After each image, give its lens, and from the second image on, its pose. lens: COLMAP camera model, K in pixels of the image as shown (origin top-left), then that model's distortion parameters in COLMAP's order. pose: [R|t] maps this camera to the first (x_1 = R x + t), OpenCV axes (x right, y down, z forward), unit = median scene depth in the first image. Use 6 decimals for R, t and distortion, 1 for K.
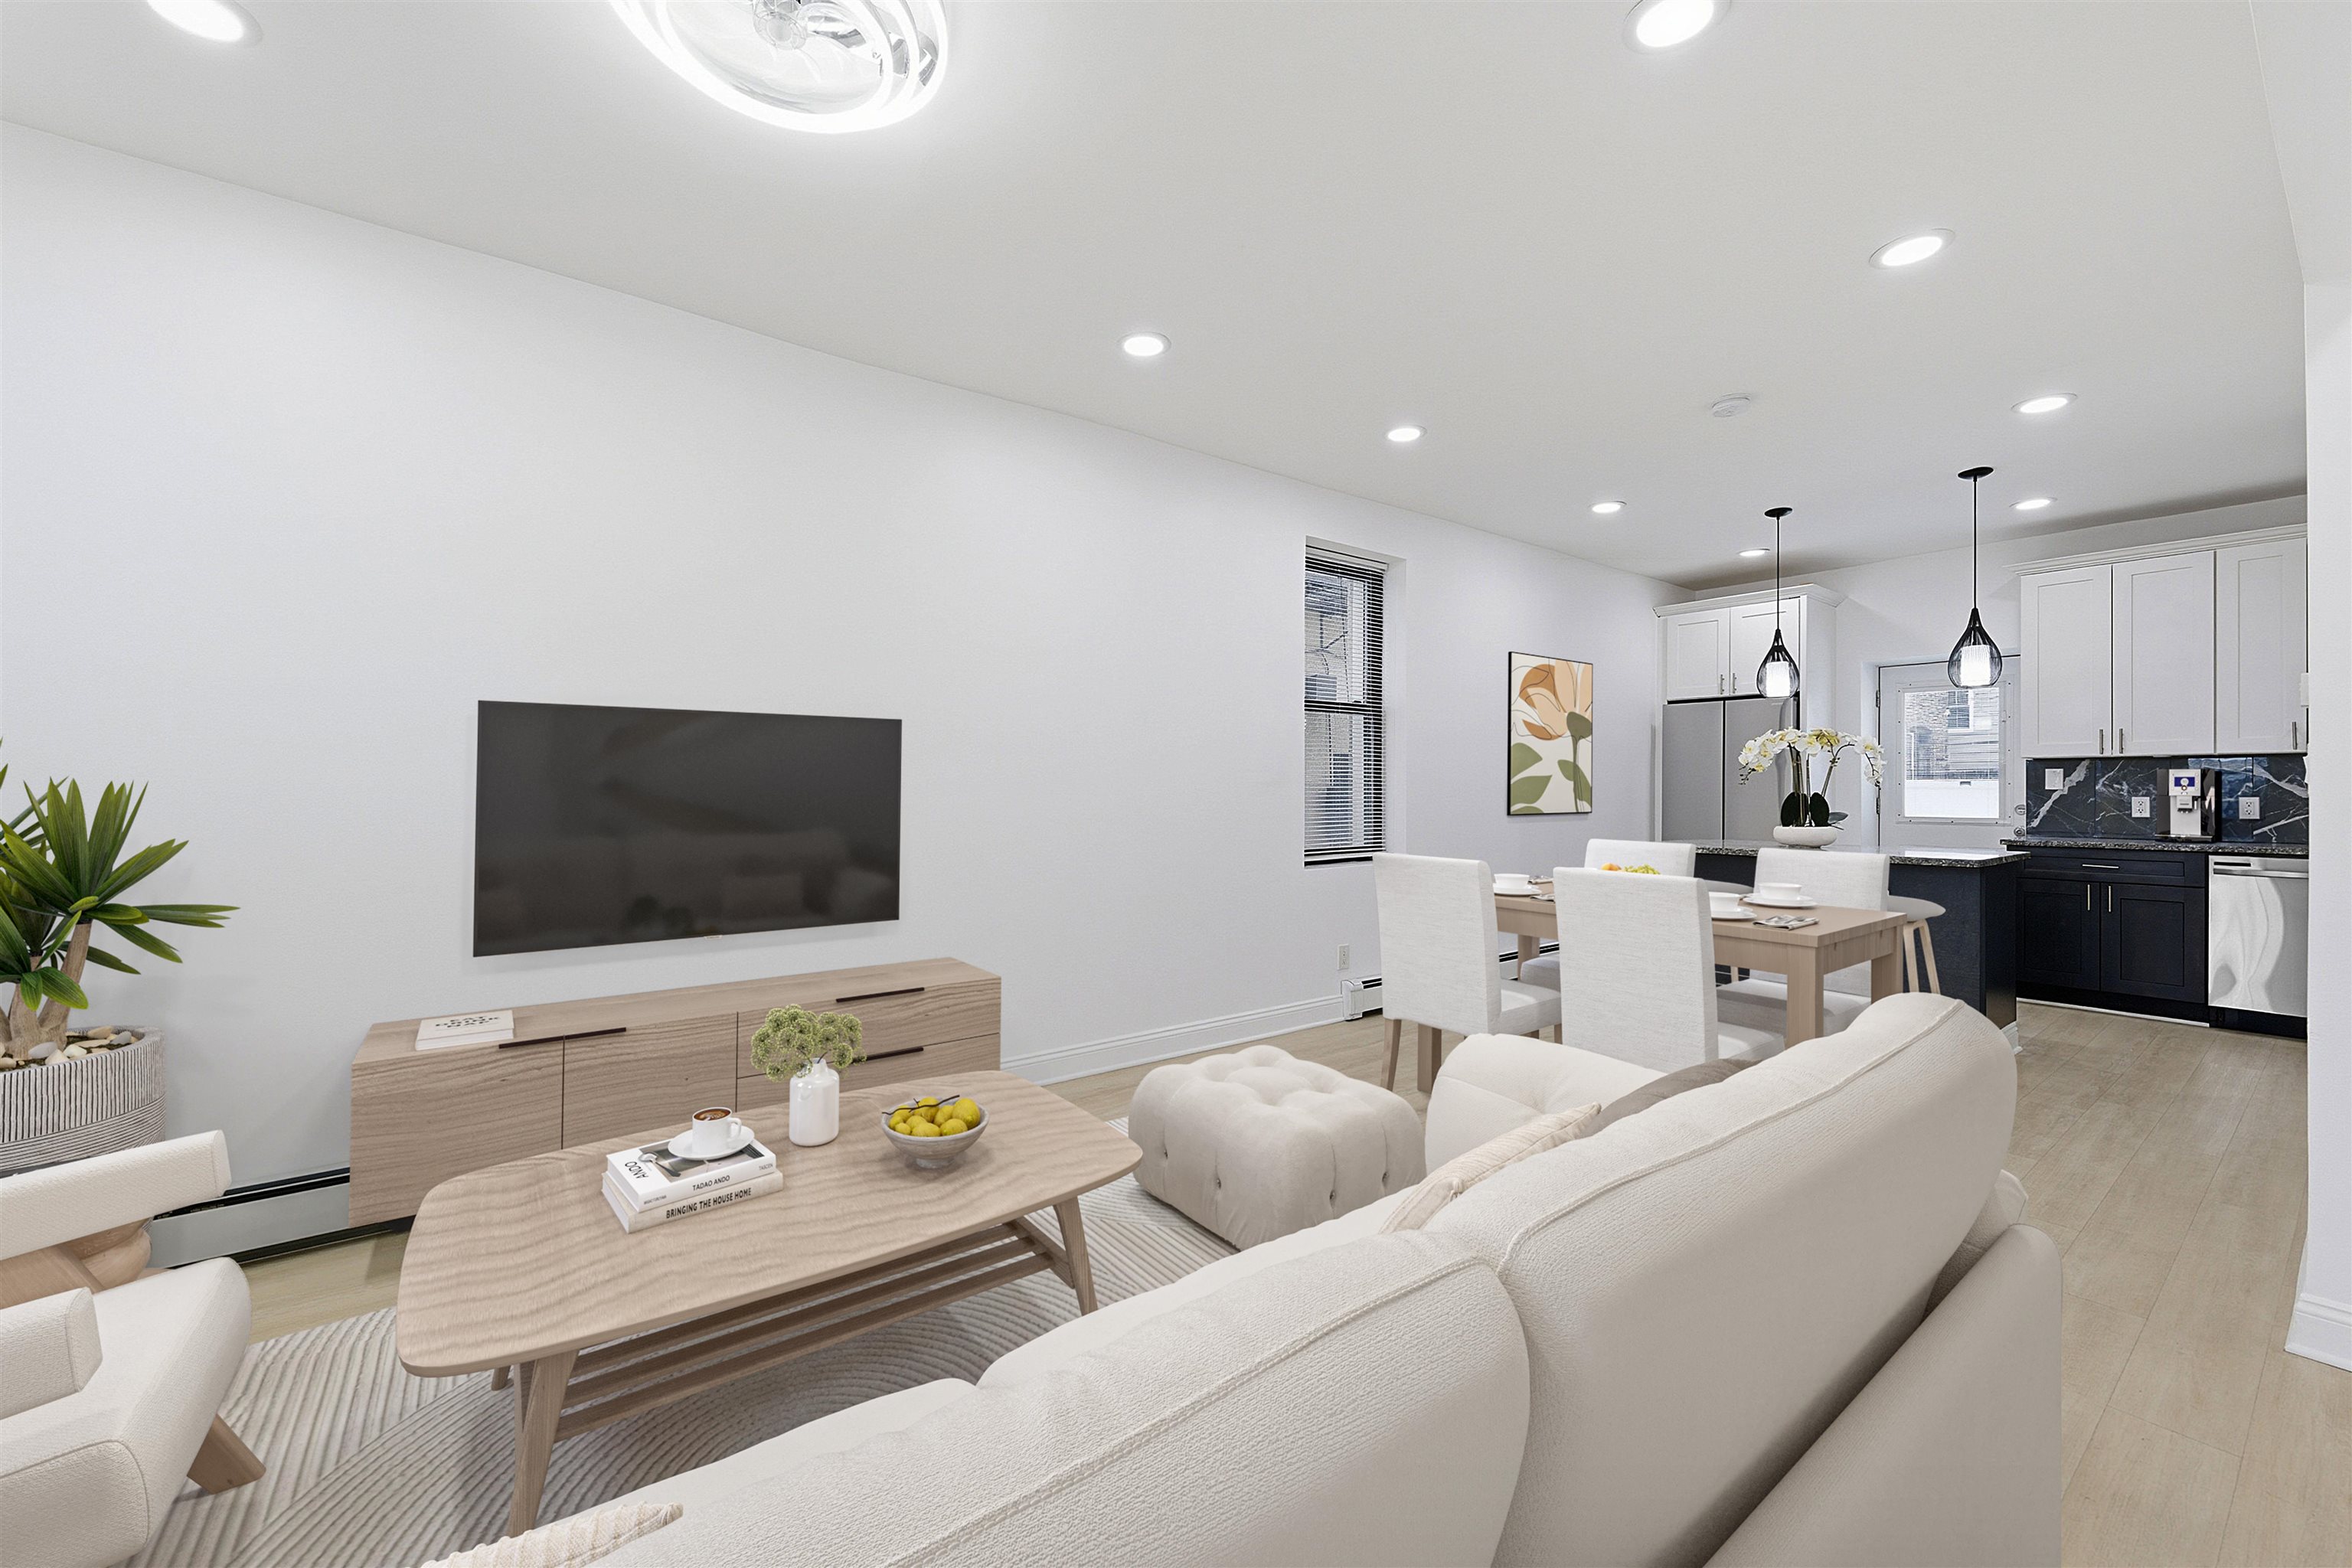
lens RADIAL K [[930.8, 0, 1177.1], [0, 930.8, 787.5], [0, 0, 1]] dist [-0.007476, 0.002971]
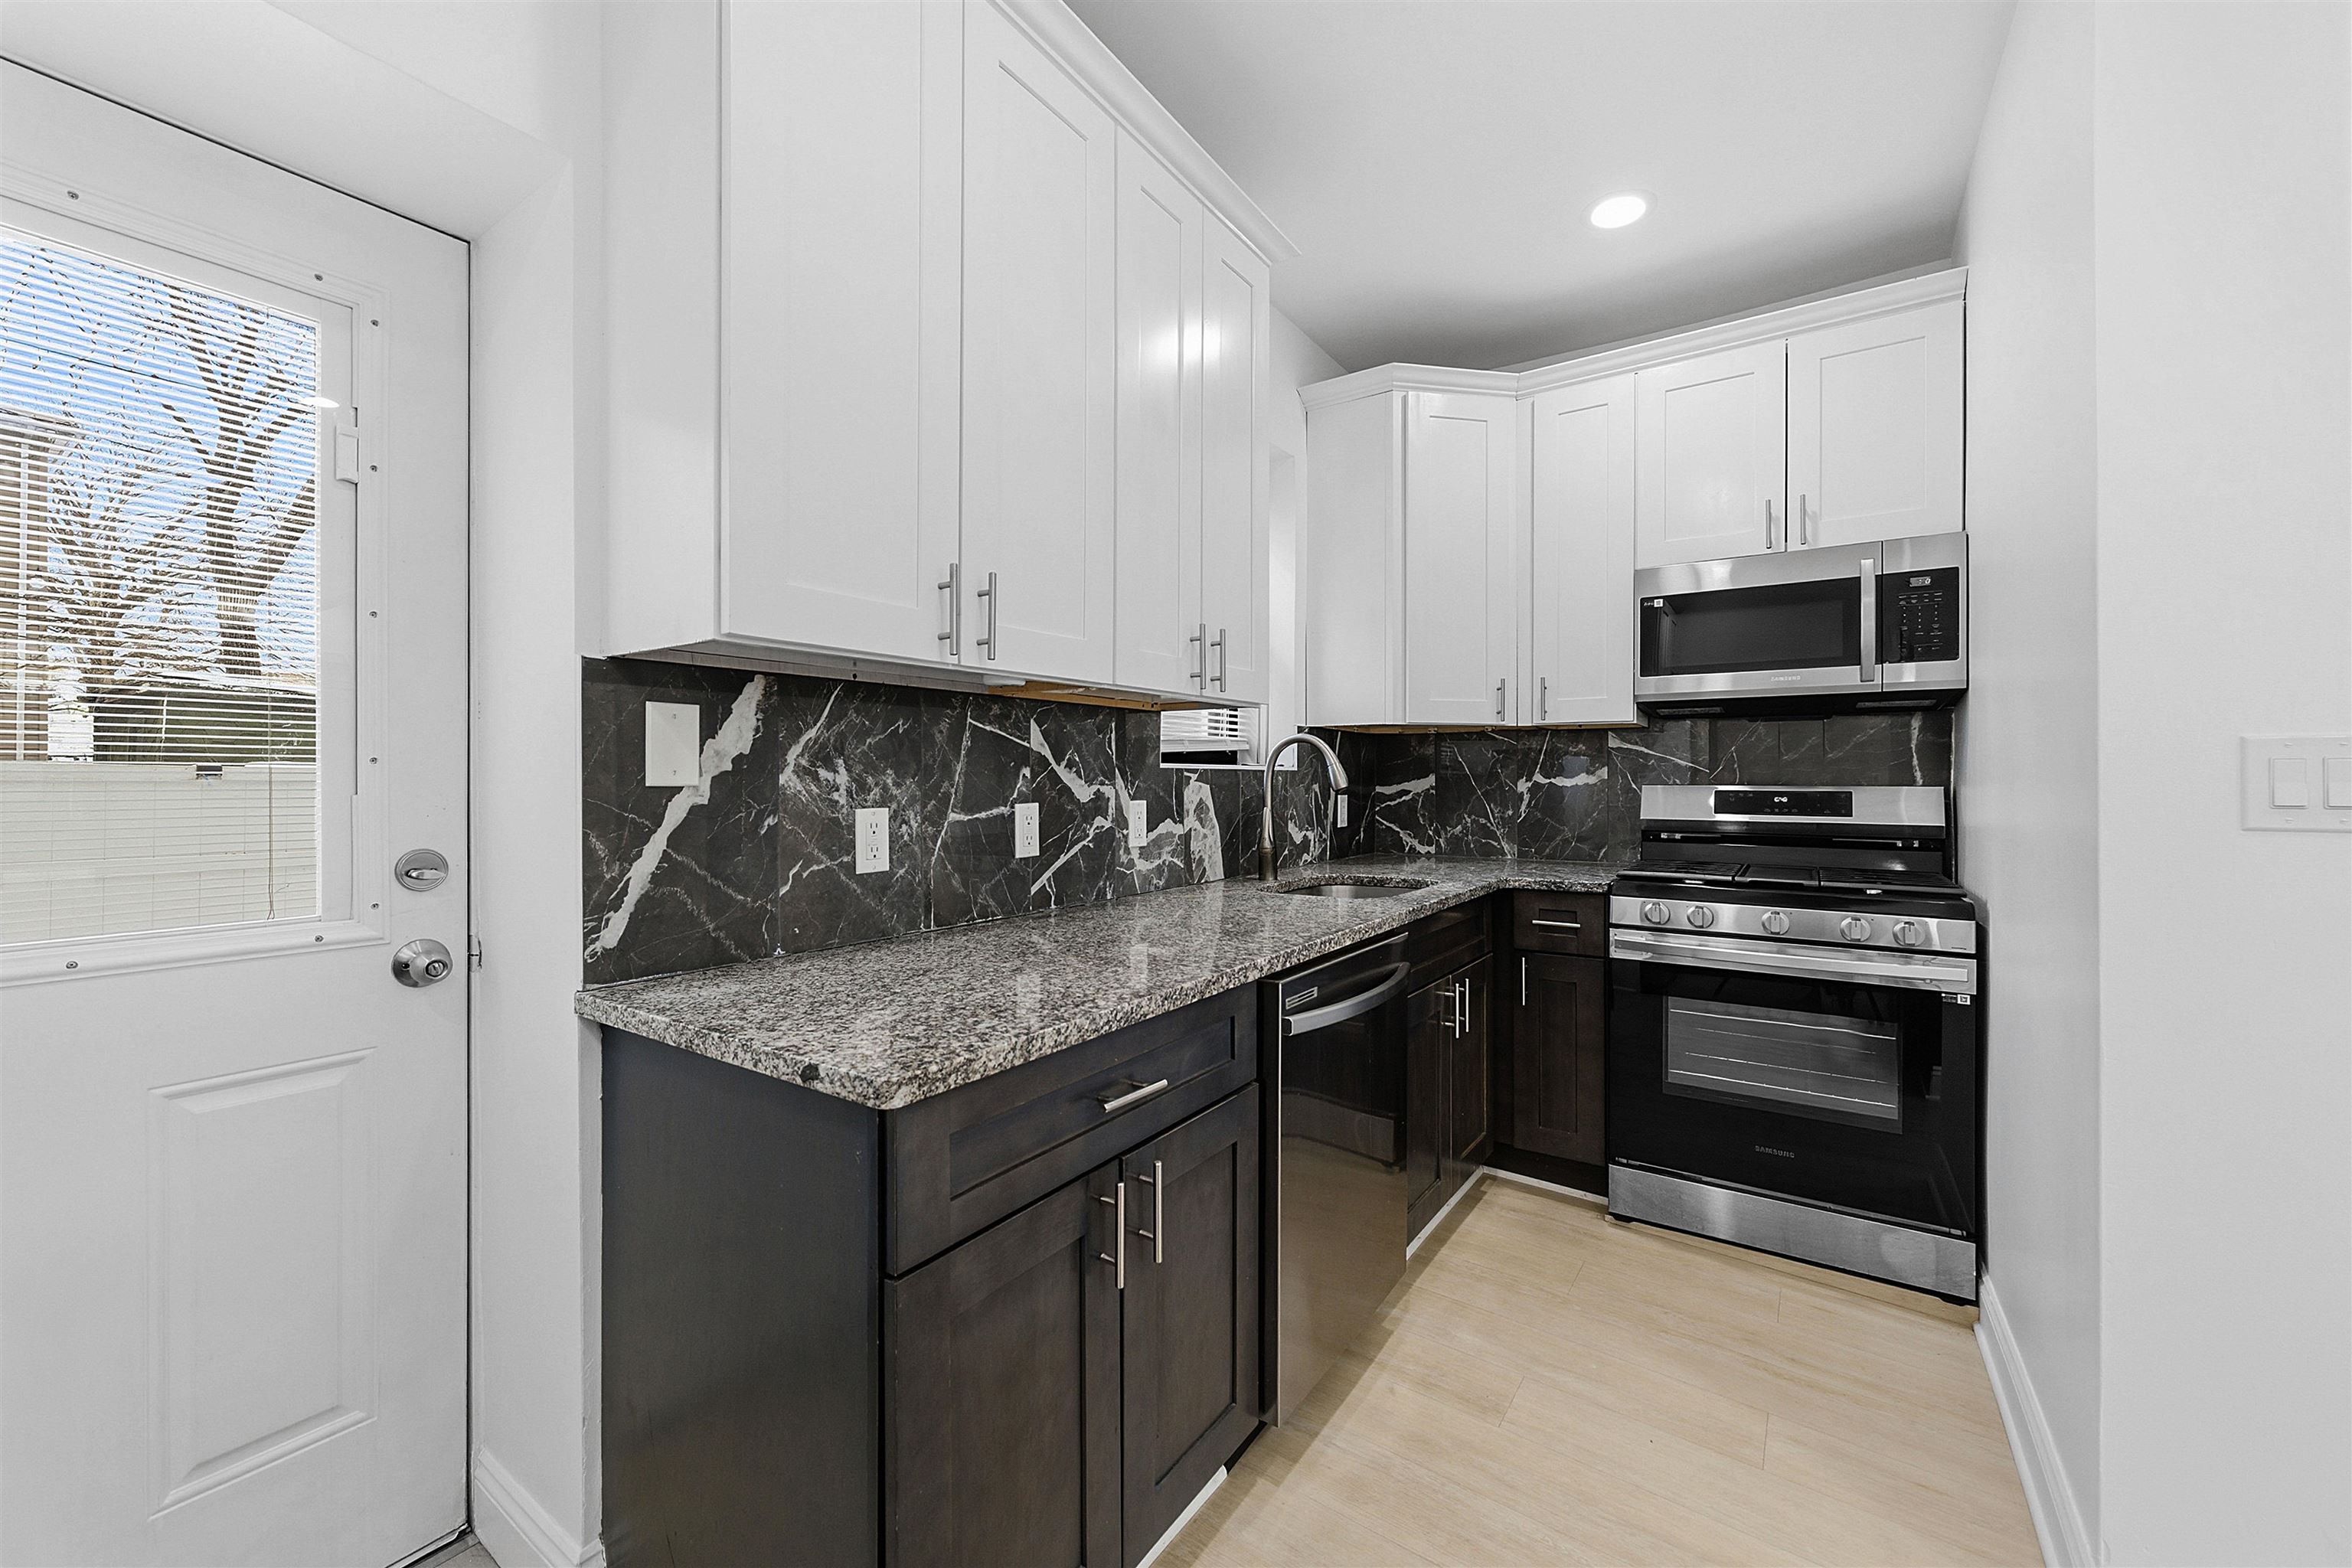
lens RADIAL K [[930.8, 0, 1156.8], [0, 930.8, 781.7], [0, 0, 1]] dist [-0.007476, 0.002971]
pose [[-0.287323, 0.008781, 0.957793, 0.736584], [0.008690, 0.999941, -0.006561, 0.003933], [-0.957794, 0.006438, -0.287383, 1.039439]]
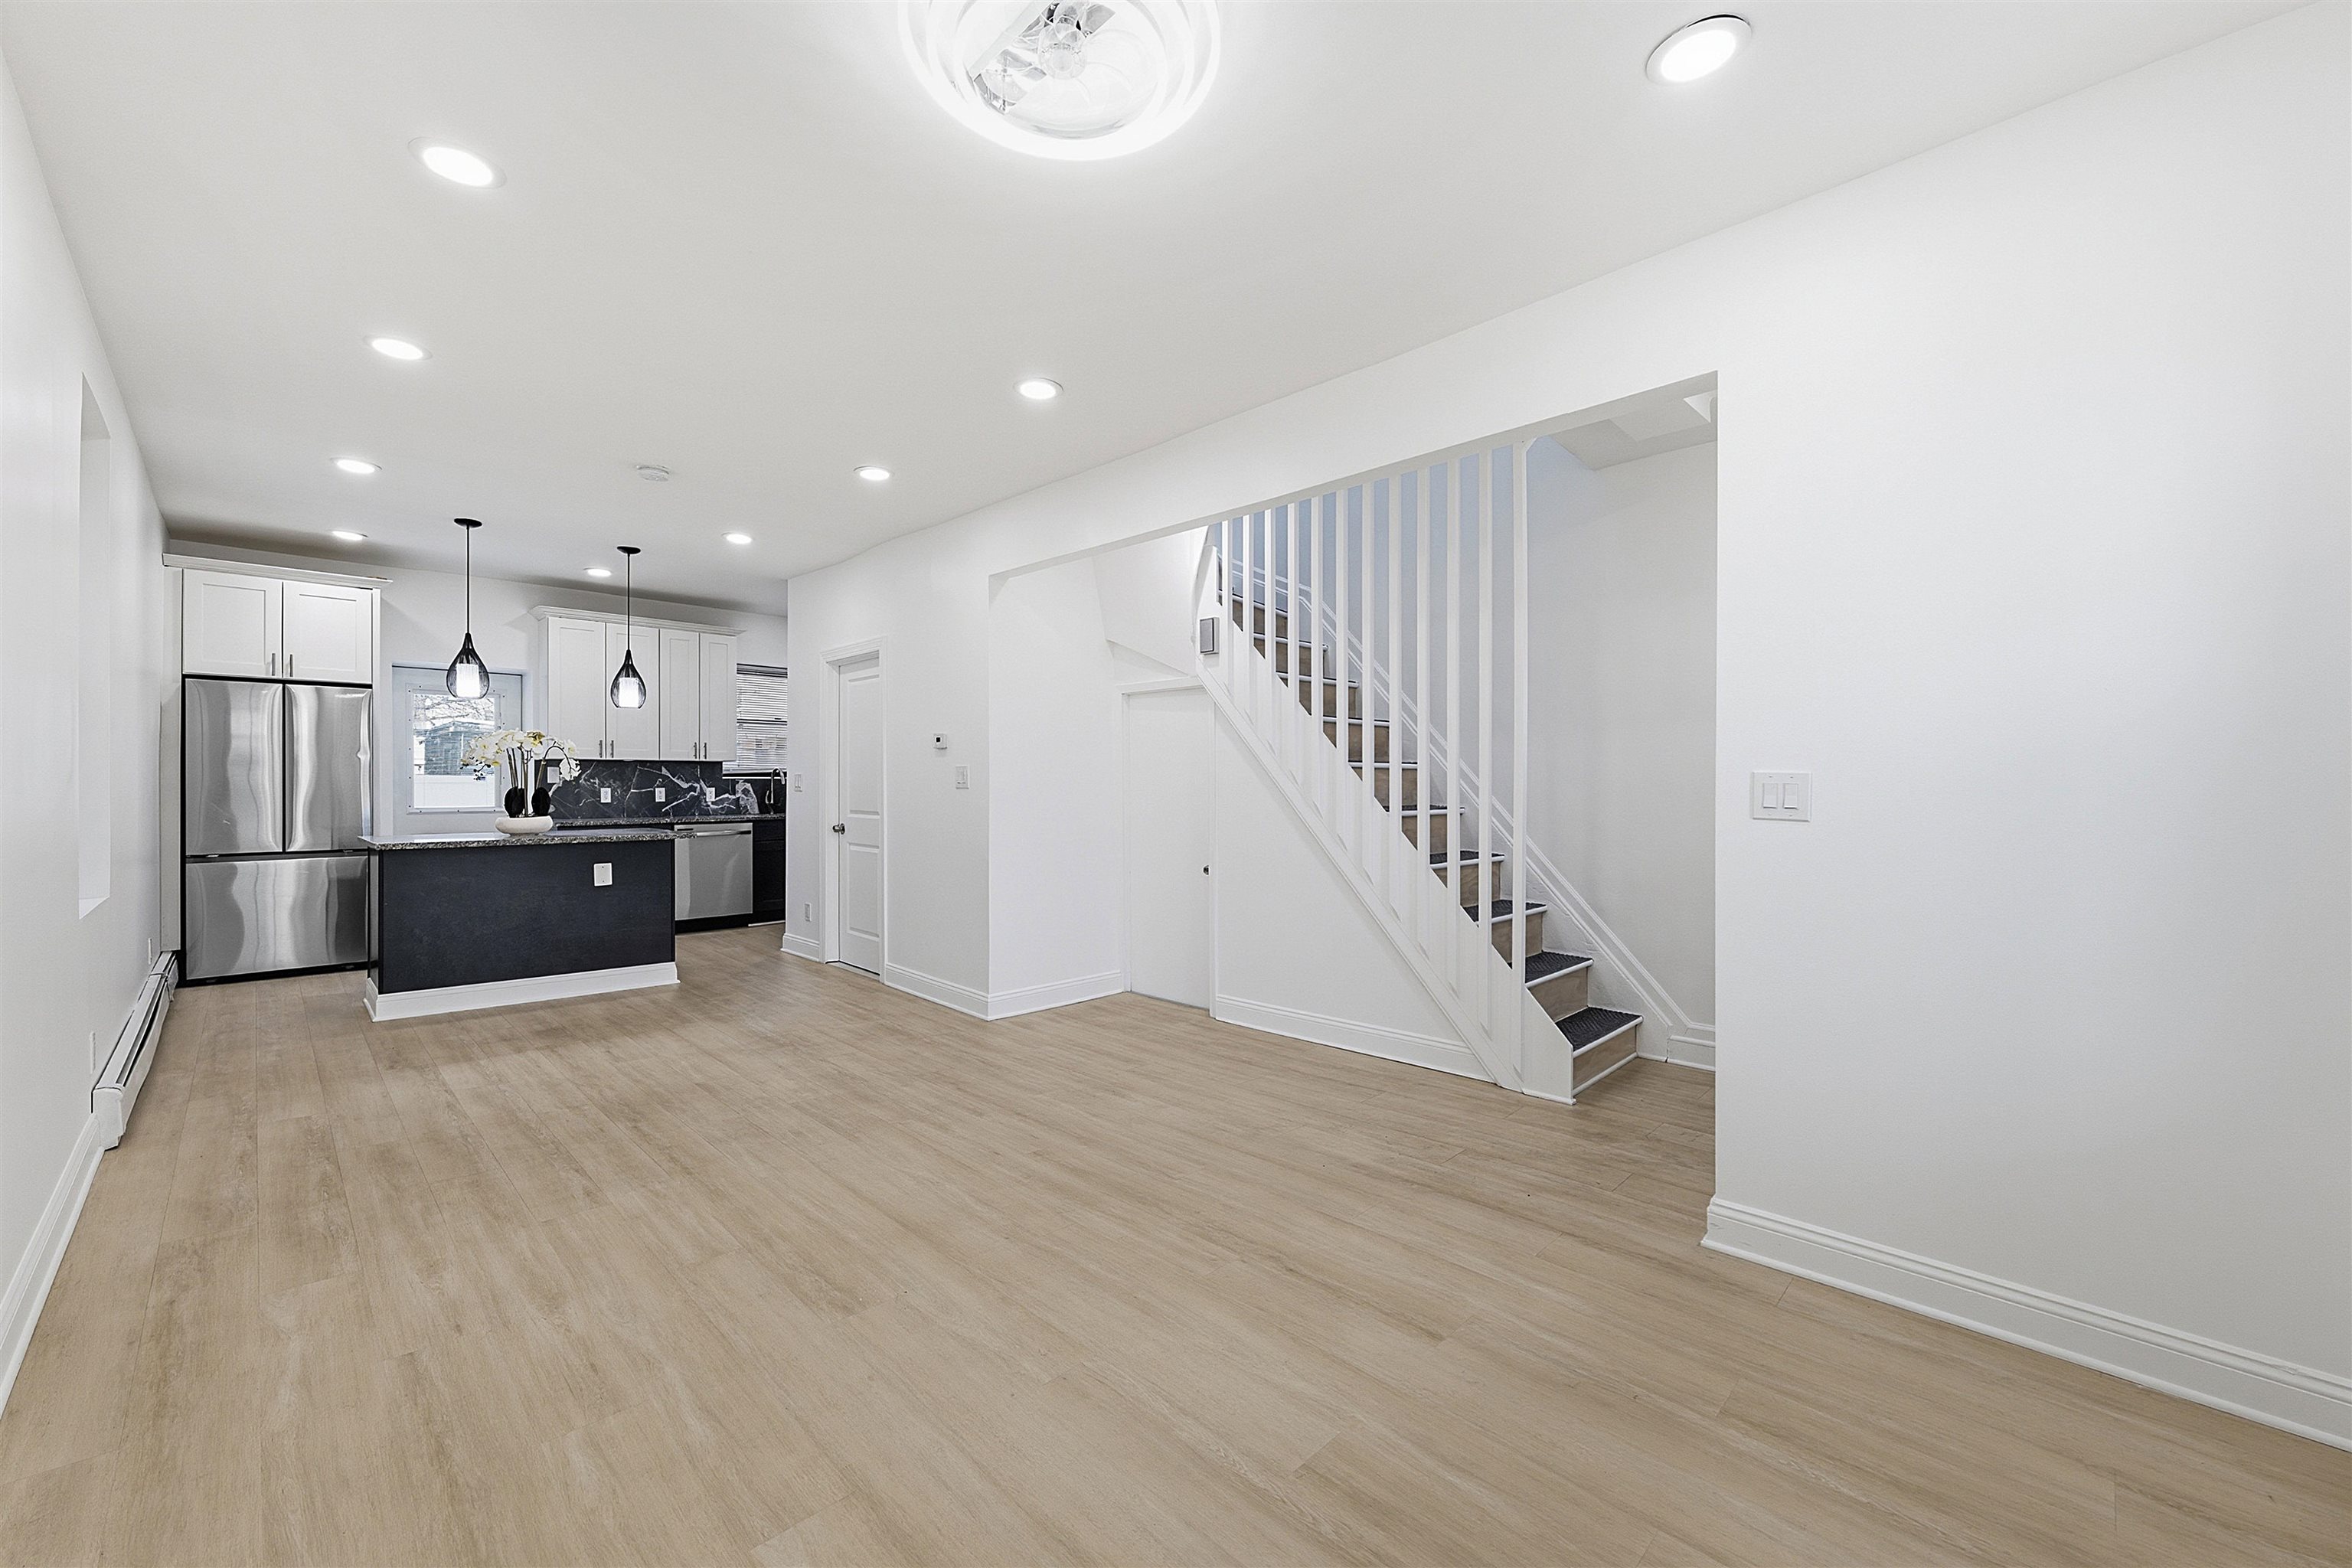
lens RADIAL K [[930.8, 0, 1166.5], [0, 930.8, 778.7], [0, 0, 1]] dist [-0.007476, 0.002971]
pose [[-0.122550, 0.002026, 0.992460, -0.496139], [-0.003672, 0.999990, -0.002495, -0.004583], [-0.992455, -0.003950, -0.122542, 0.335537]]
